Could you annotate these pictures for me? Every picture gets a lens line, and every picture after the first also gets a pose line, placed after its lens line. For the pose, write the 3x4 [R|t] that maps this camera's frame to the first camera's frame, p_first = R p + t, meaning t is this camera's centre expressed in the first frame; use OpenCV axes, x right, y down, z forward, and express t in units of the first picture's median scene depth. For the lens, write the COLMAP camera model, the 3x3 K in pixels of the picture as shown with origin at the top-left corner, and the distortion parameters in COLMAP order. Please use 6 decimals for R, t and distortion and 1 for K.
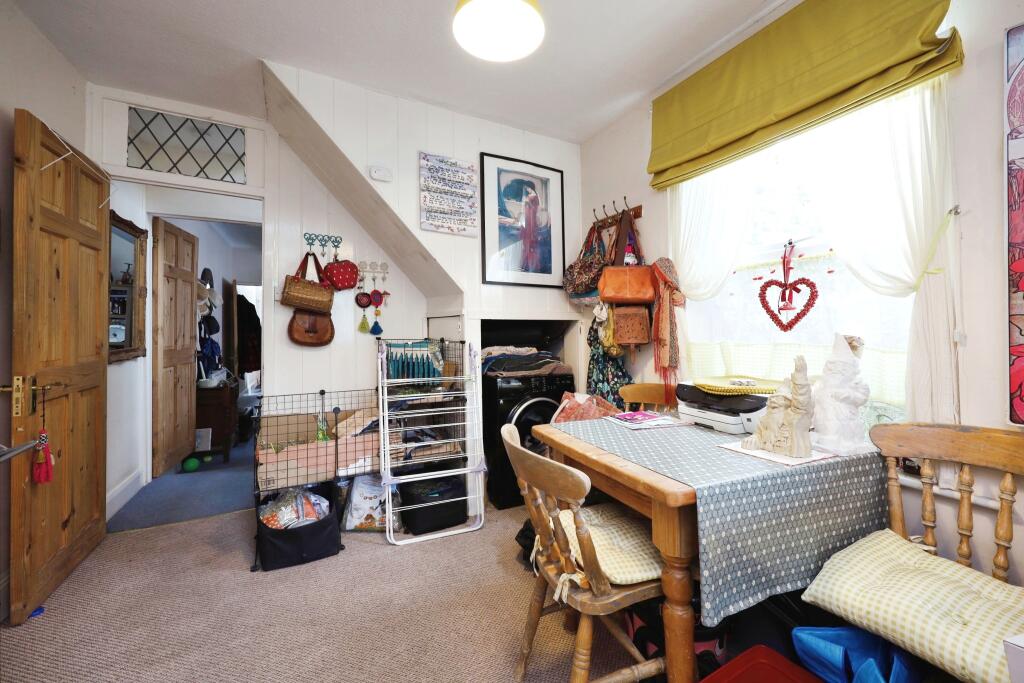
lens RADIAL K [[412.1, 0, 513.6], [0, 412.1, 328.6], [0, 0, 1]] dist [-0.000867, -0.000034]
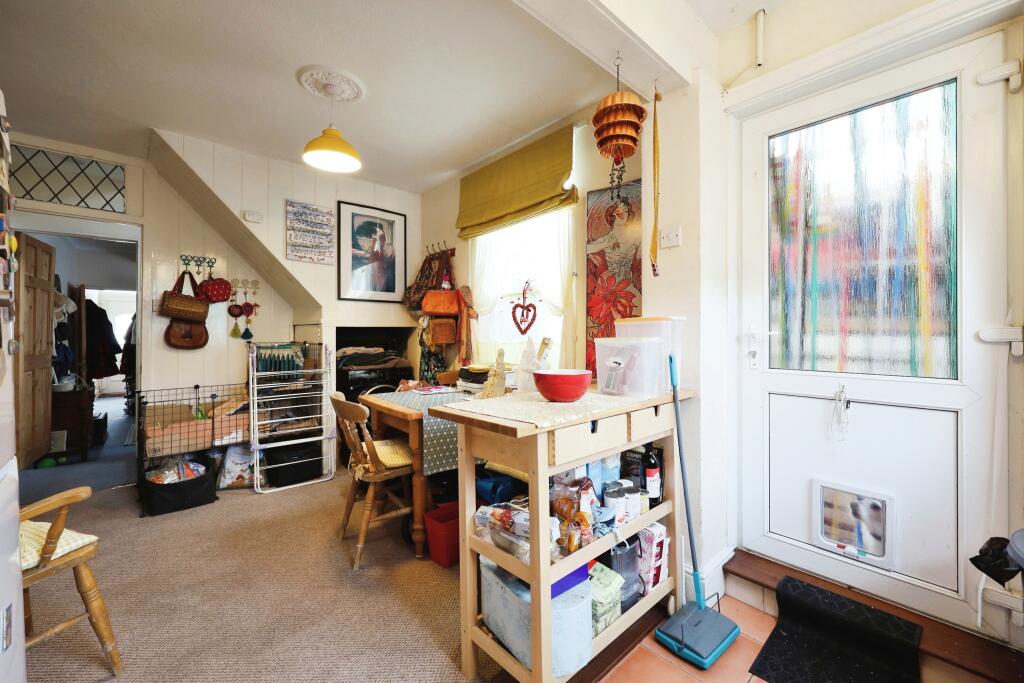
lens RADIAL K [[408.8, 0, 506.7], [0, 408.8, 318.7], [0, 0, 1]] dist [0.000336, 0.000170]
pose [[0.968699, 0.003187, 0.248218, 0.132843], [0.004510, 0.999527, -0.030434, -0.006116], [-0.248197, 0.030601, 0.968226, -0.437153]]
